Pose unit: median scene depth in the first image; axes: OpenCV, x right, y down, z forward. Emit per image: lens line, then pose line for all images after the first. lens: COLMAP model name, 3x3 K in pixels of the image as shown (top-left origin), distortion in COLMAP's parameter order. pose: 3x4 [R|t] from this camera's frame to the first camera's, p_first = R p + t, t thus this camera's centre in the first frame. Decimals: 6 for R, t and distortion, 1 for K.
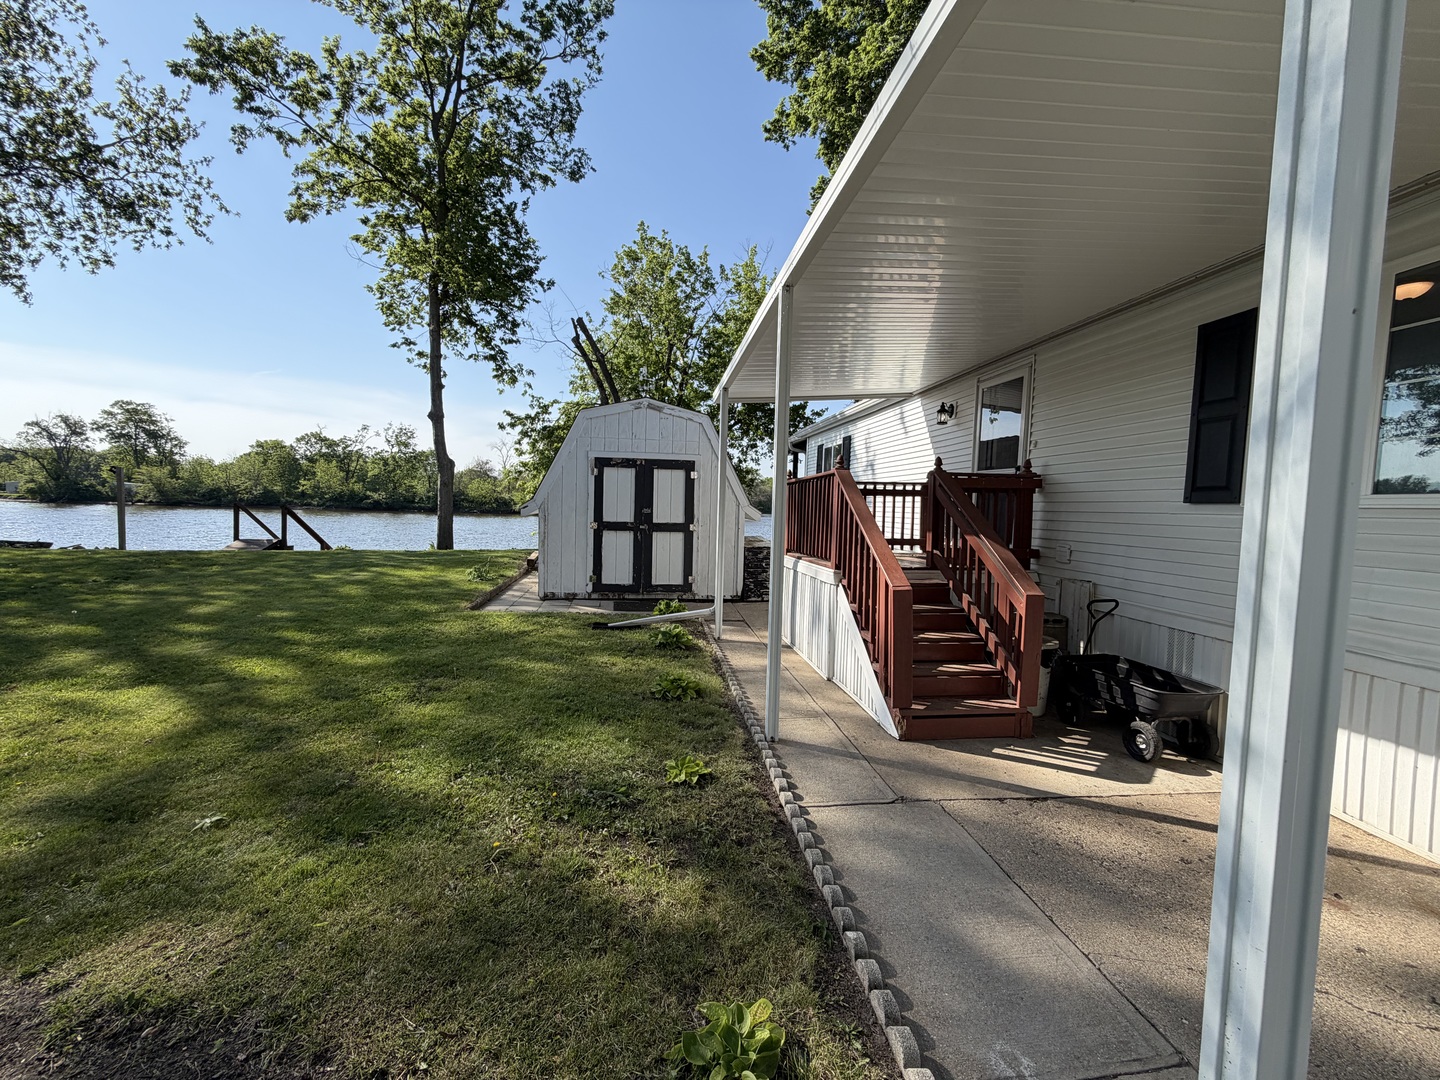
lens RADIAL K [[570.4, 0, 720.0], [0, 570.4, 540.0], [0, 0, 1]] dist [-0.000227, 0.000556]
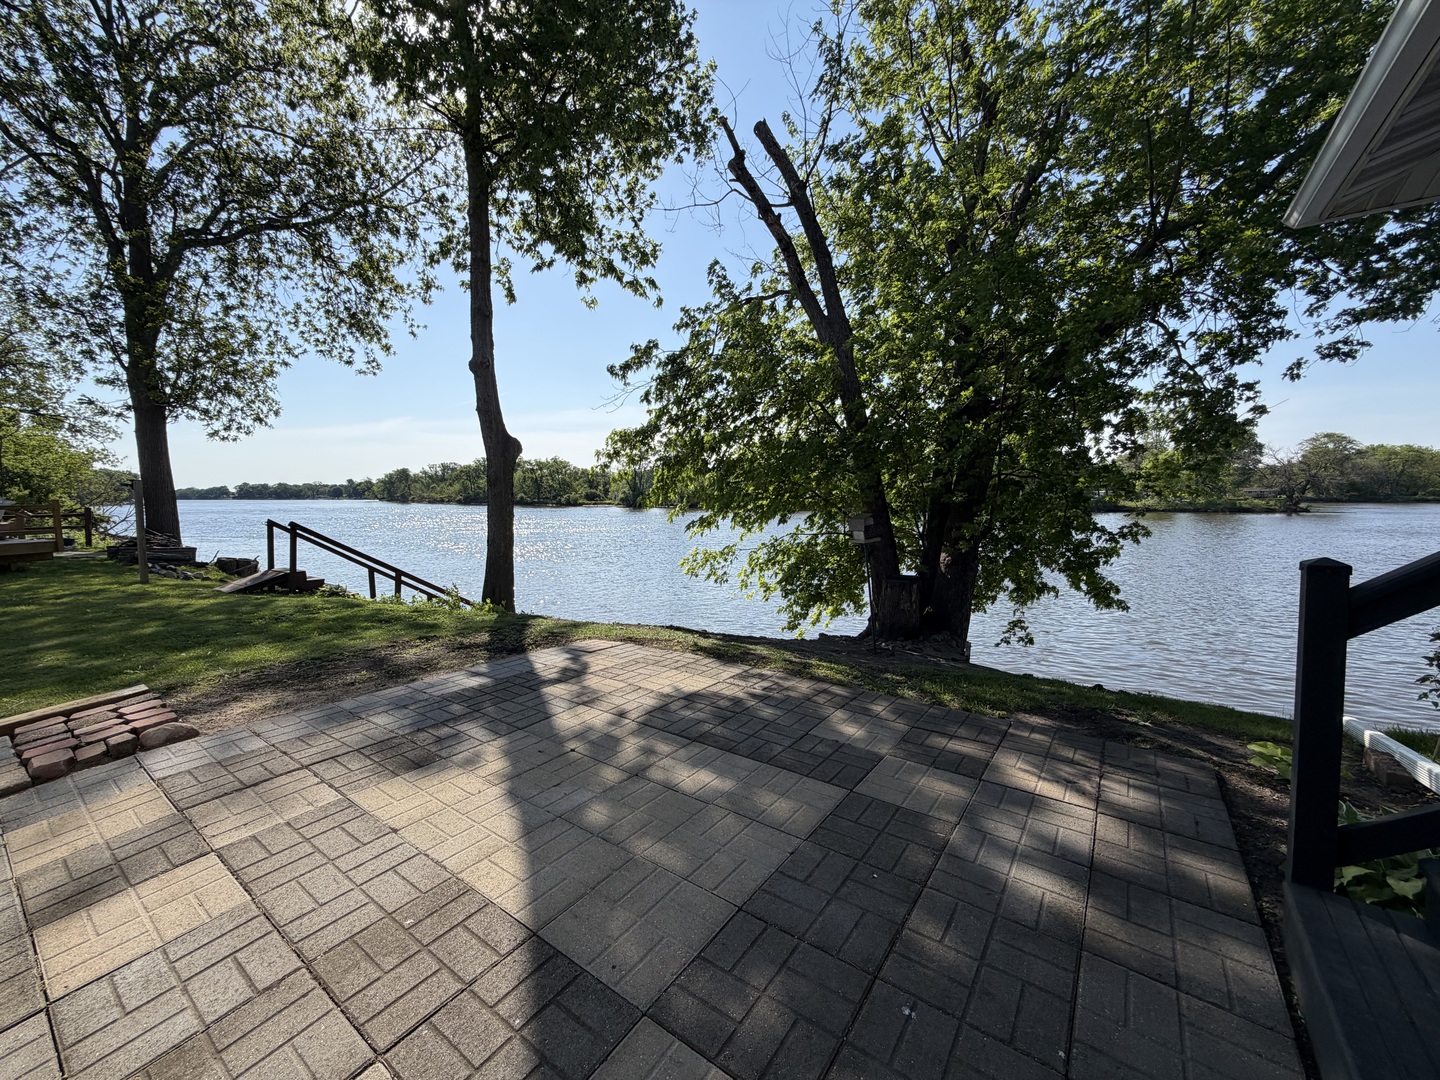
lens RADIAL K [[570.4, 0, 720.0], [0, 570.4, 540.0], [0, 0, 1]] dist [-0.000227, 0.000556]
pose [[0.720042, 0.021005, -0.693612, 0.084284], [-0.013586, 0.999777, 0.016173, -0.049184], [0.693797, -0.002222, 0.720167, 0.719087]]
